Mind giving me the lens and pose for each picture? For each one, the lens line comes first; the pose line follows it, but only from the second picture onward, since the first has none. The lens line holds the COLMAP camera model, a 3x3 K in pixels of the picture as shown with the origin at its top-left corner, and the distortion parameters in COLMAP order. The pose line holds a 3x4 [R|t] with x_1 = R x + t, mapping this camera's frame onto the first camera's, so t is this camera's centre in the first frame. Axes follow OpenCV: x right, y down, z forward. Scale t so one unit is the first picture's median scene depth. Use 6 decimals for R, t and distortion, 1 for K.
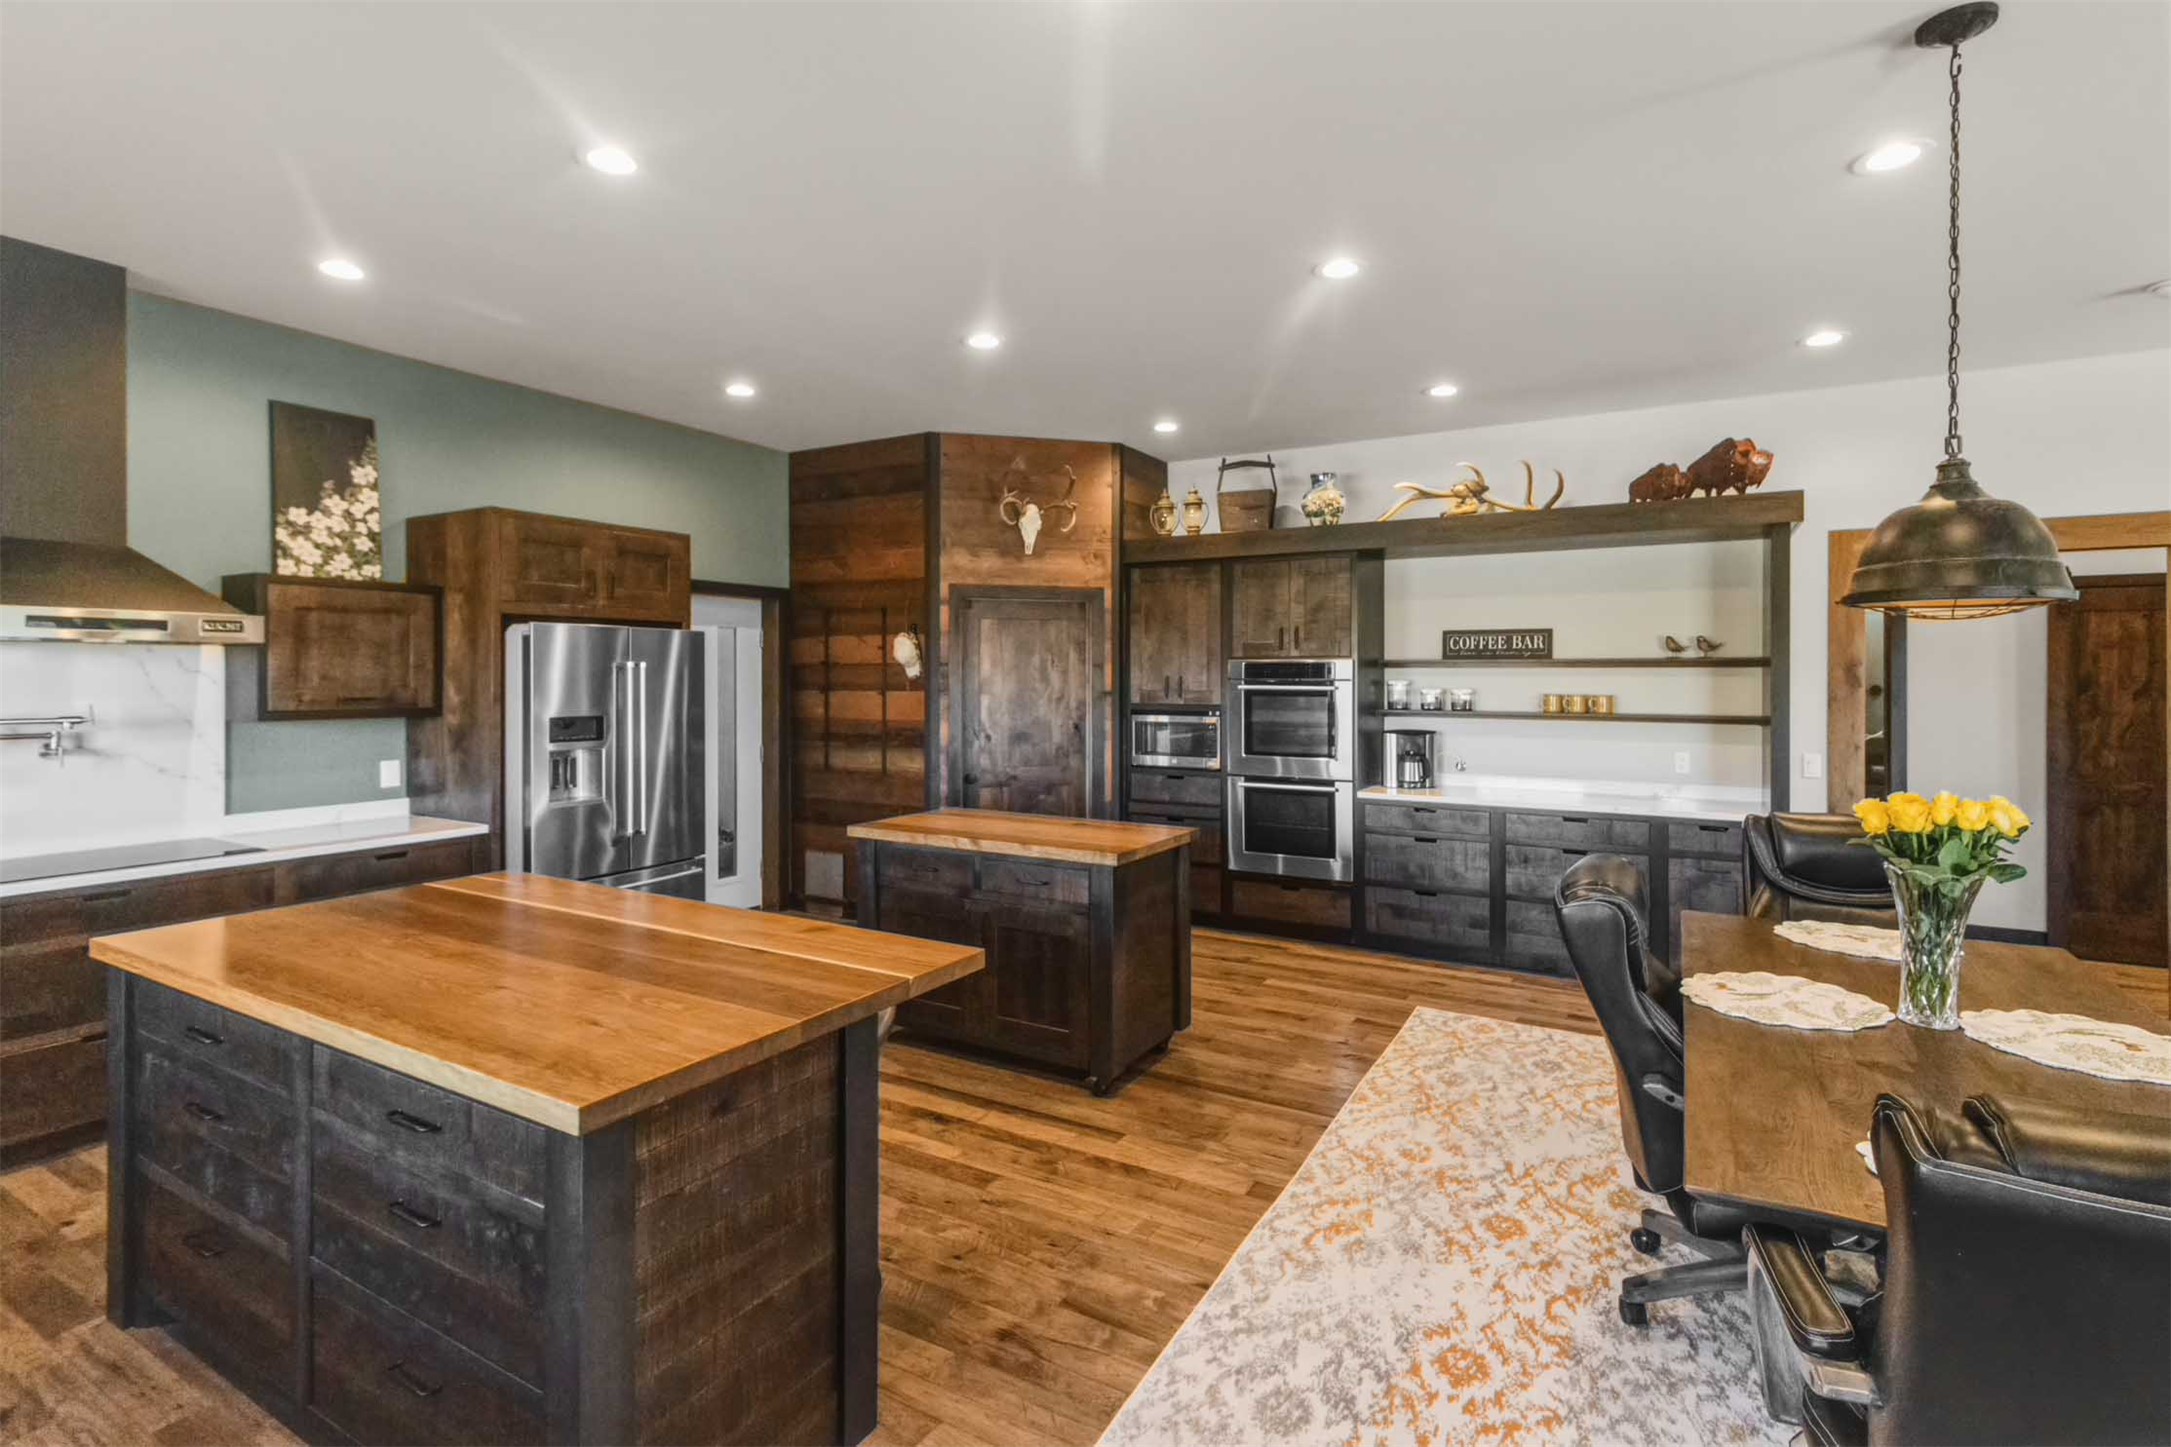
lens RADIAL K [[1037.2, 0, 1080.1], [0, 1037.2, 702.0], [0, 0, 1]] dist [0.000515, 0.000028]
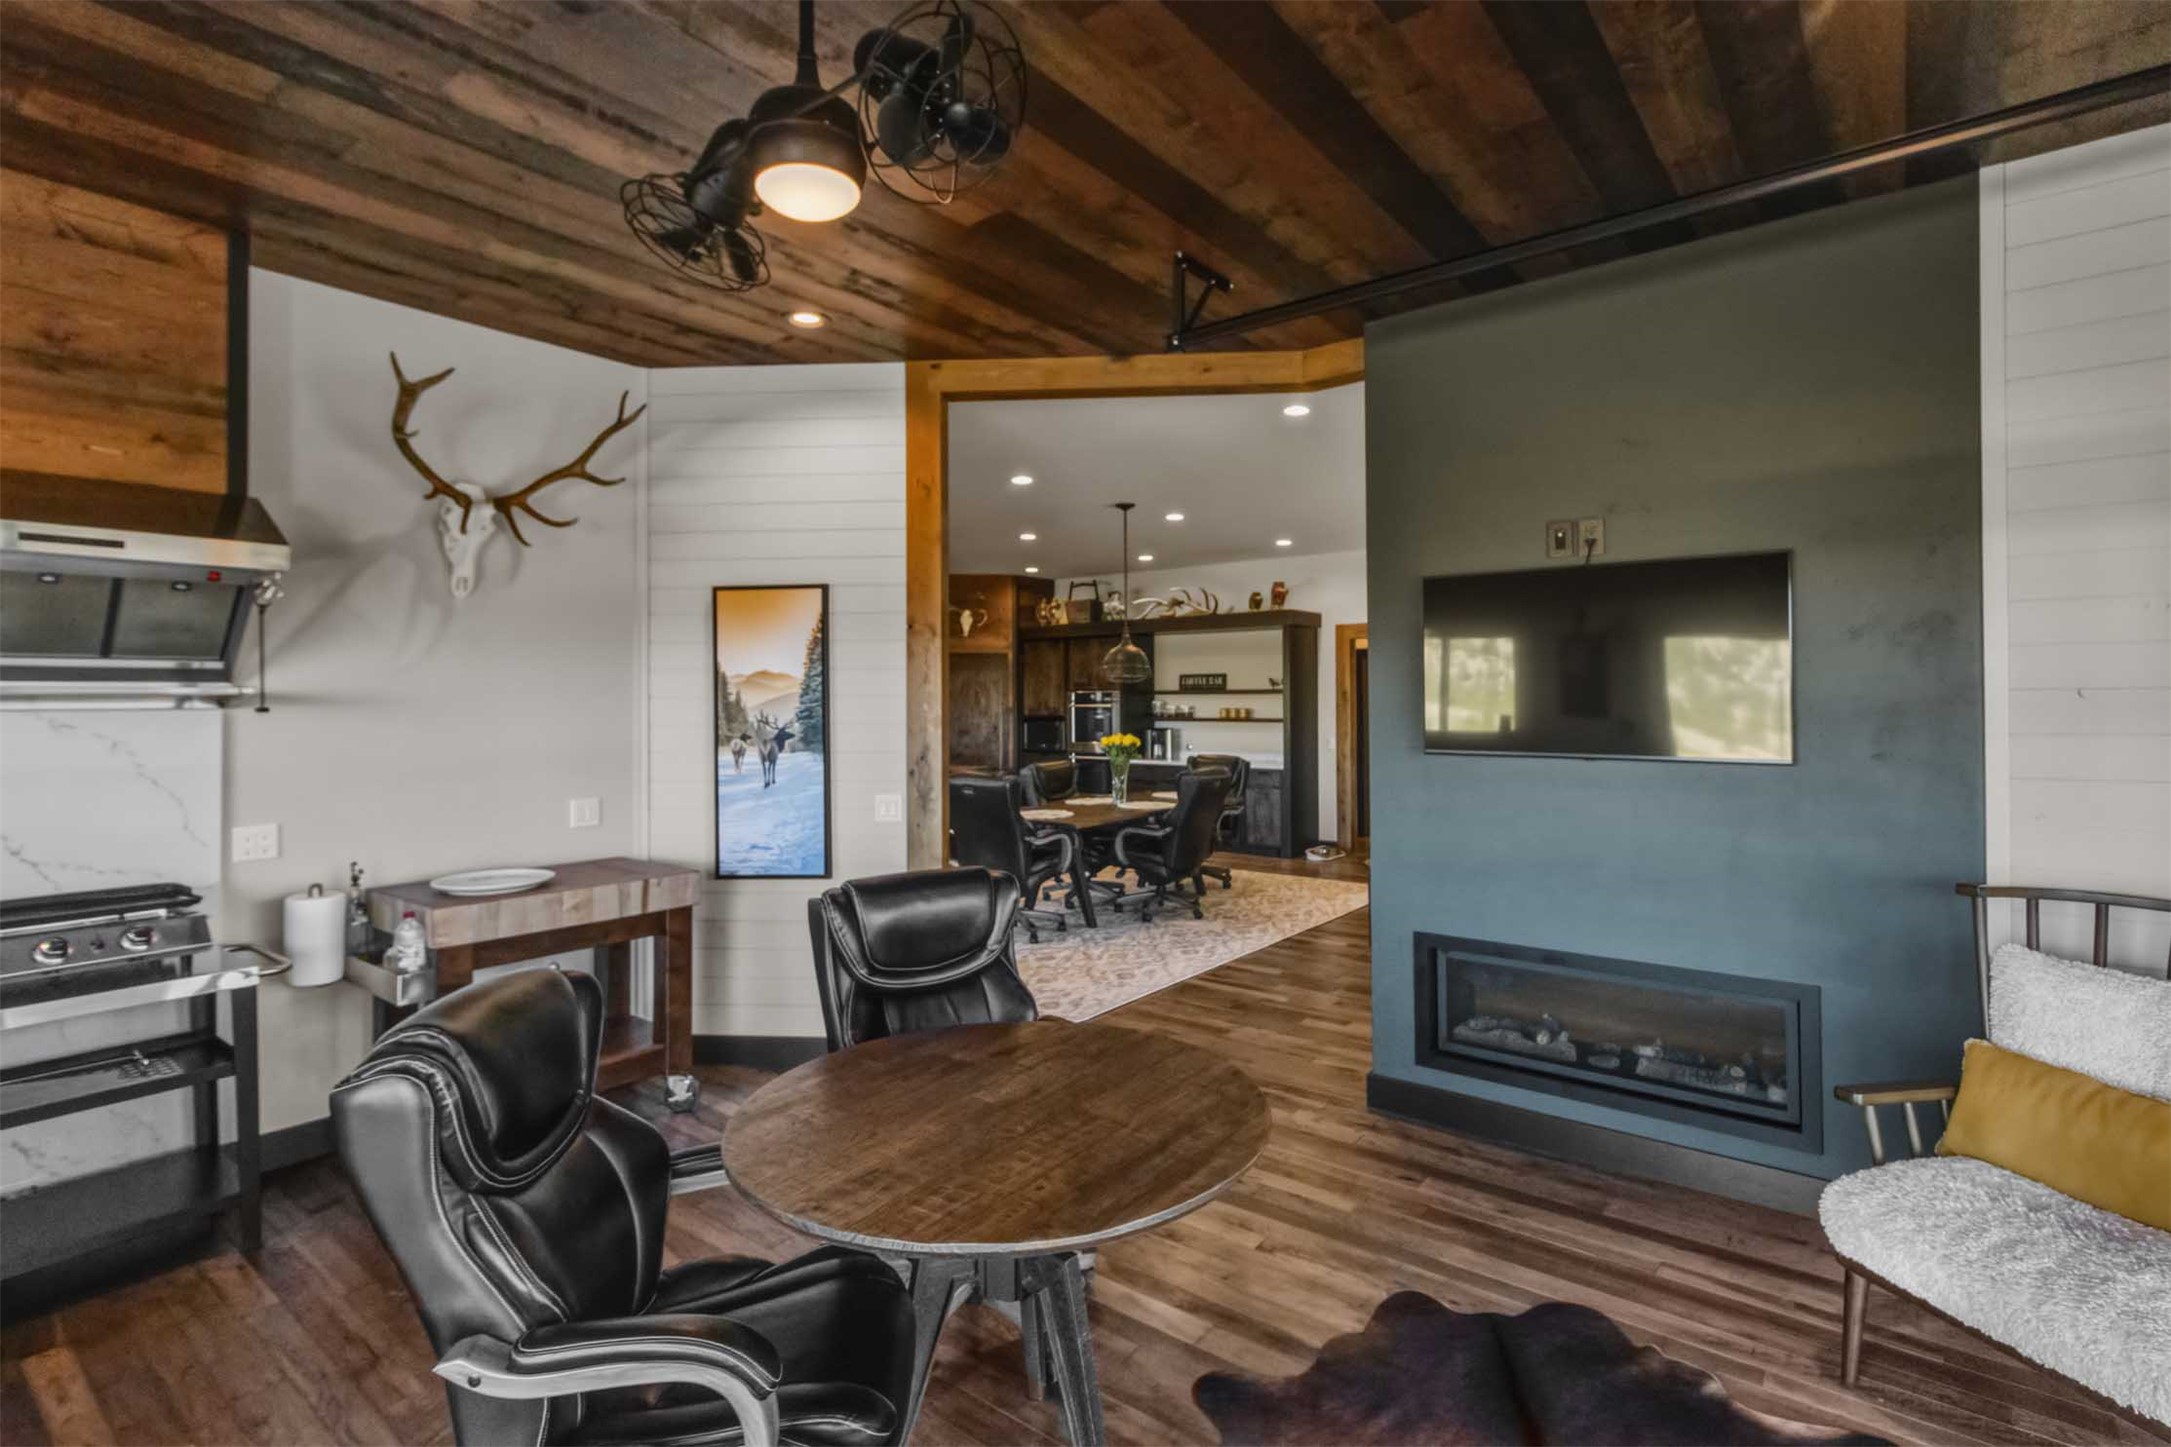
lens RADIAL K [[1037.2, 0, 1087.9], [0, 1037.2, 712.7], [0, 0, 1]] dist [0.000515, 0.000028]
pose [[0.989503, -0.004343, -0.144447, 0.450613], [0.002284, 0.999893, -0.014421, 0.025689], [0.144494, 0.013940, 0.989407, -0.855720]]
